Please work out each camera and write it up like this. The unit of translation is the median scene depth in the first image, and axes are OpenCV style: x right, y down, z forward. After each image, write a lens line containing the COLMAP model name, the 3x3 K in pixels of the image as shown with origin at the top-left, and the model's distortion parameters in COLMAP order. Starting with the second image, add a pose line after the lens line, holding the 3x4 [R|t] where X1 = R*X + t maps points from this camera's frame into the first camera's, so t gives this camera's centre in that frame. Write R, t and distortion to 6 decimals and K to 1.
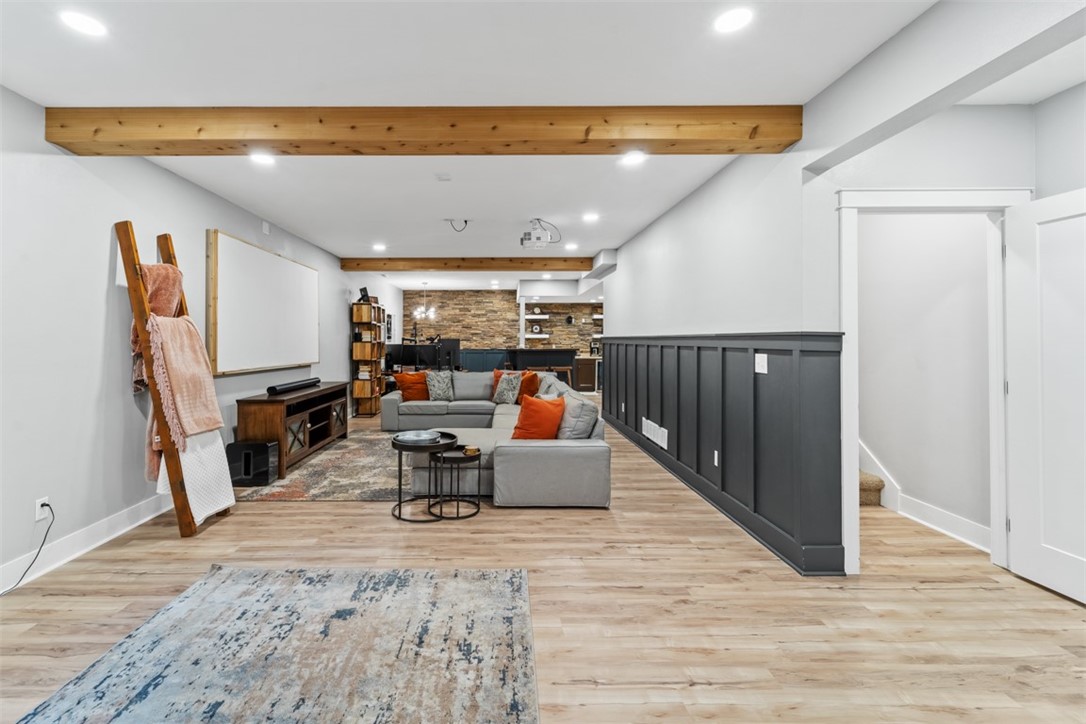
lens RADIAL K [[448.0, 0, 504.7], [0, 448.0, 334.2], [0, 0, 1]] dist [0.008580, -0.003096]
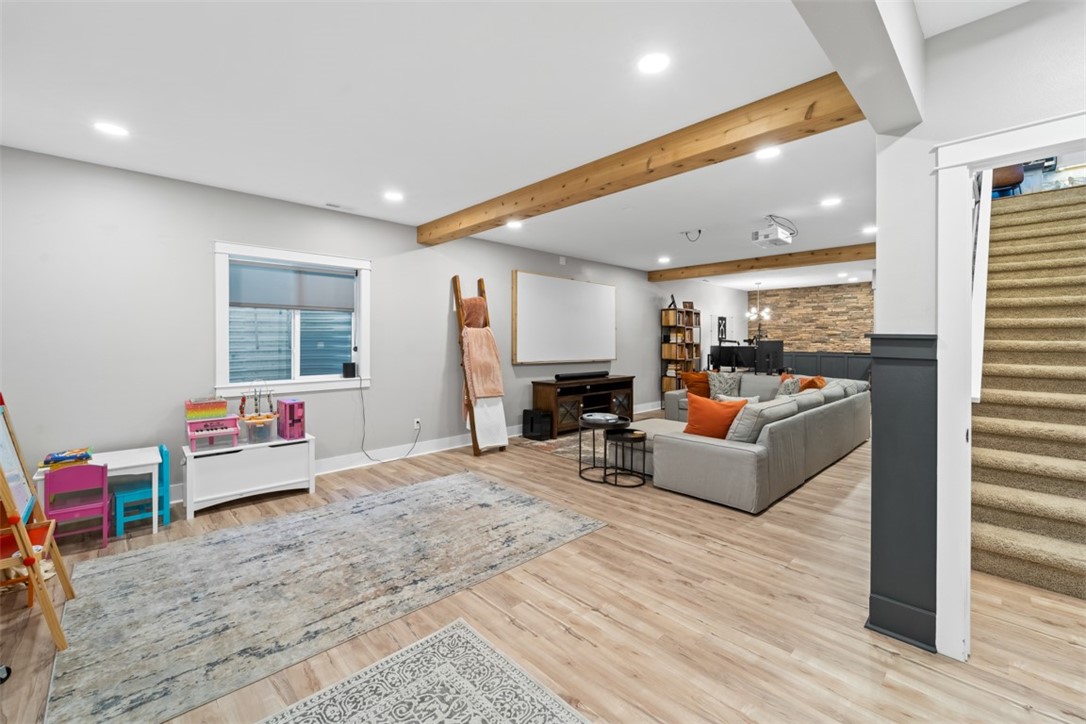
lens RADIAL K [[448.0, 0, 560.8], [0, 448.0, 341.3], [0, 0, 1]] dist [0.008580, -0.003096]
pose [[0.710553, 0.003697, -0.703634, 0.697614], [0.006127, 0.999916, 0.011441, -0.005610], [0.703617, -0.012440, 0.710470, 0.012171]]
